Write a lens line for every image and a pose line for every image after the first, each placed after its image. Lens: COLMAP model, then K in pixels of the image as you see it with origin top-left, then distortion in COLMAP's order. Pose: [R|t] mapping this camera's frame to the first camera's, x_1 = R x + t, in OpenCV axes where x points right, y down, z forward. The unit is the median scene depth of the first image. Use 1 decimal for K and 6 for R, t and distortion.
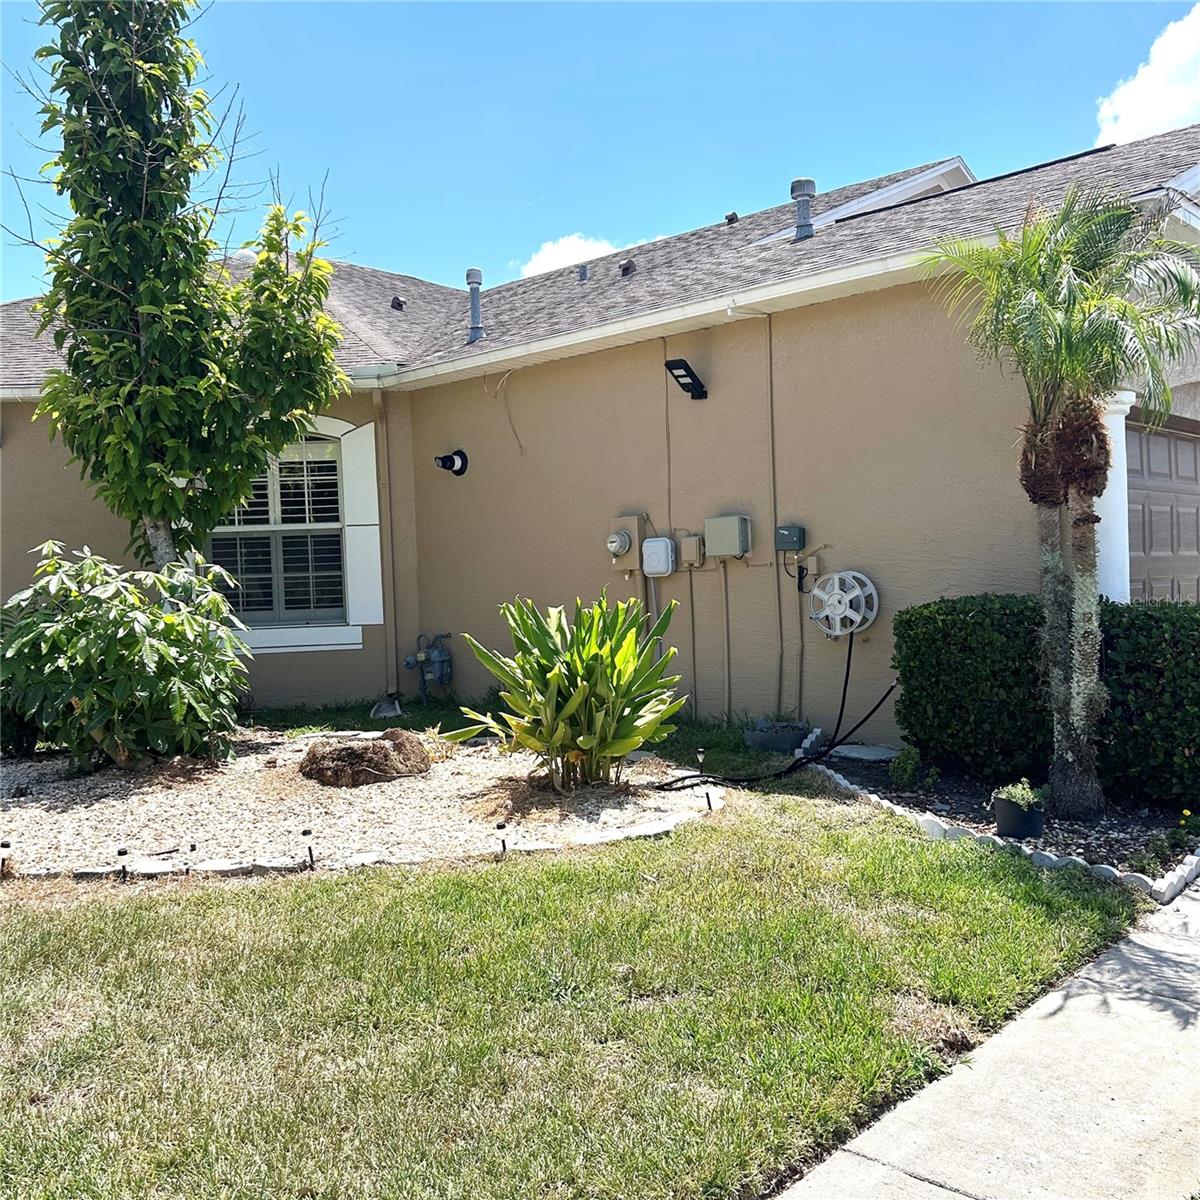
lens RADIAL K [[1207.1, 0, 589.7], [0, 1207.1, 600.8], [0, 0, 1]] dist [0.082031, -0.122921]
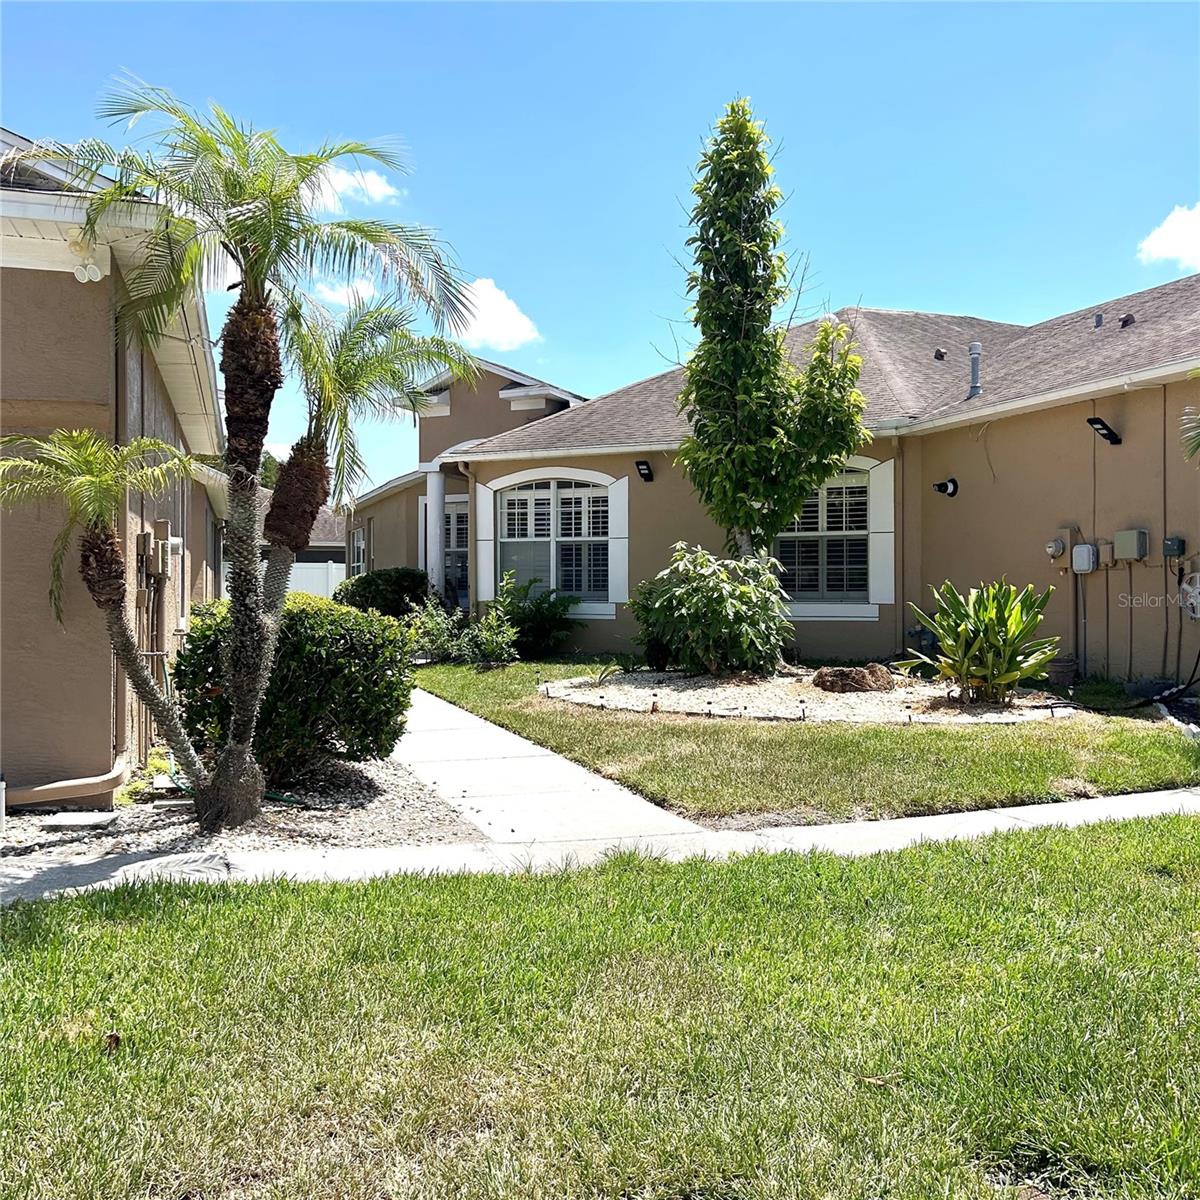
lens RADIAL K [[1207.1, 0, 589.7], [0, 1207.1, 600.8], [0, 0, 1]] dist [0.082031, -0.122921]
pose [[0.884129, 0.039660, -0.465556, 0.215889], [-0.040037, 0.999157, 0.009083, 0.021903], [0.465524, 0.010609, 0.884972, -0.506670]]
